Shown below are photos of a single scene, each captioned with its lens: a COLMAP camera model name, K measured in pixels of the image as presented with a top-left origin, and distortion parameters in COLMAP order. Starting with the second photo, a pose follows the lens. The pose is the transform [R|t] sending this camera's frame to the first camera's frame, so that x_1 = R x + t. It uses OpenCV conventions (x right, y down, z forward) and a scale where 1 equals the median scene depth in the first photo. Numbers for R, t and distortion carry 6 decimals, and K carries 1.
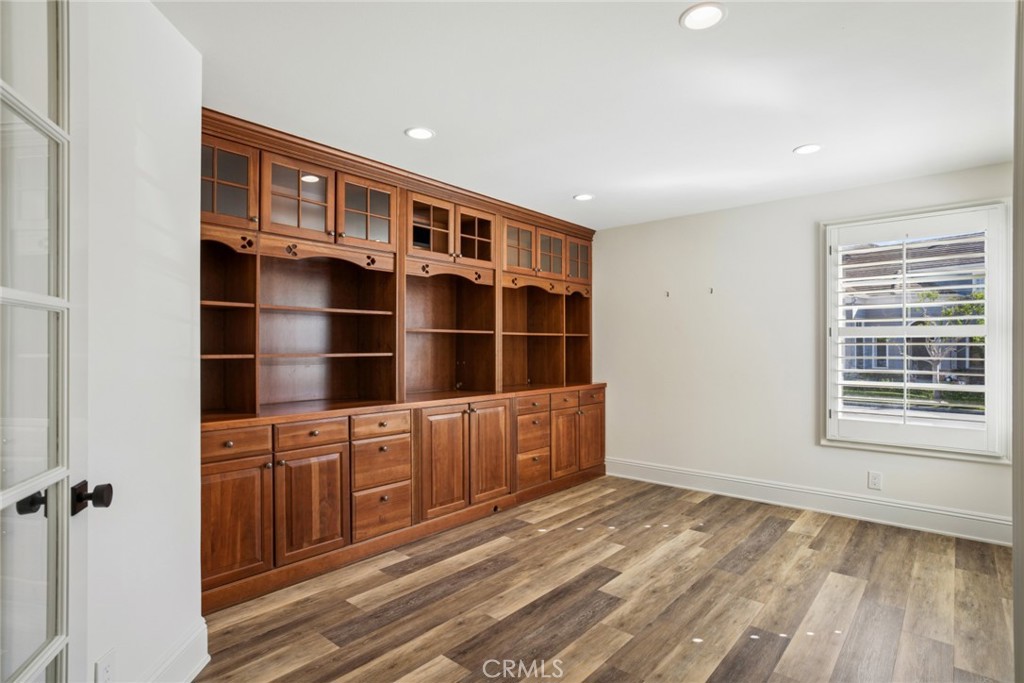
lens RADIAL K [[513.1, 0, 511.8], [0, 513.1, 343.6], [0, 0, 1]] dist [-0.006270, -0.000139]
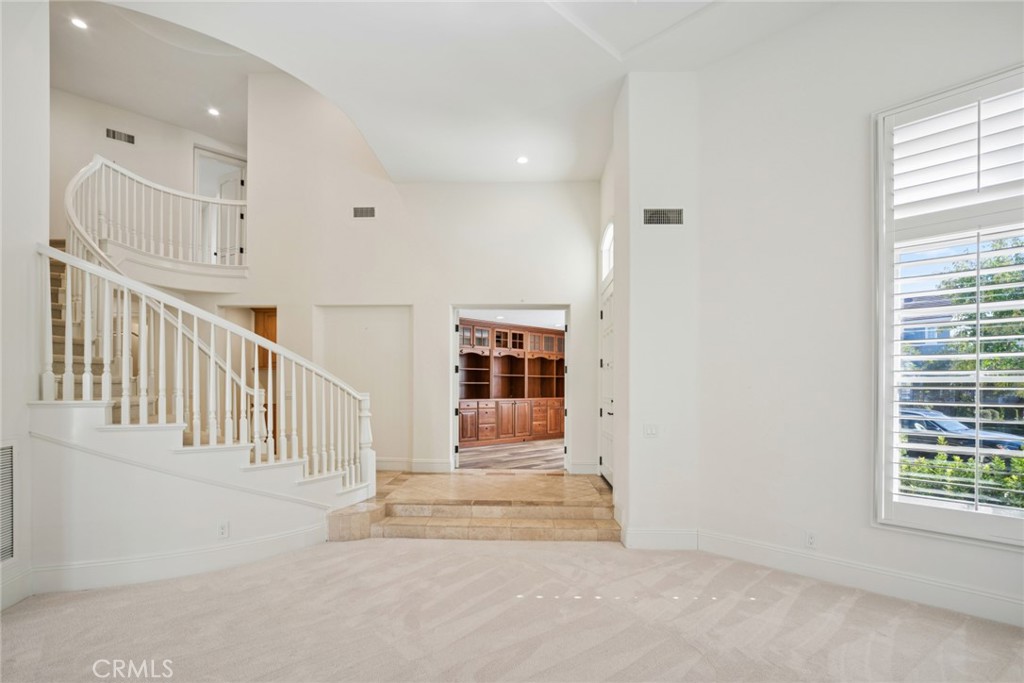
lens RADIAL K [[506.1, 0, 506.2], [0, 506.1, 385.9], [0, 0, 1]] dist [-0.038261, 0.014415]
pose [[0.993719, 0.005610, -0.111763, 0.167653], [-0.005712, 0.999984, -0.000598, 0.033744], [0.111758, 0.001232, 0.993735, -1.639315]]
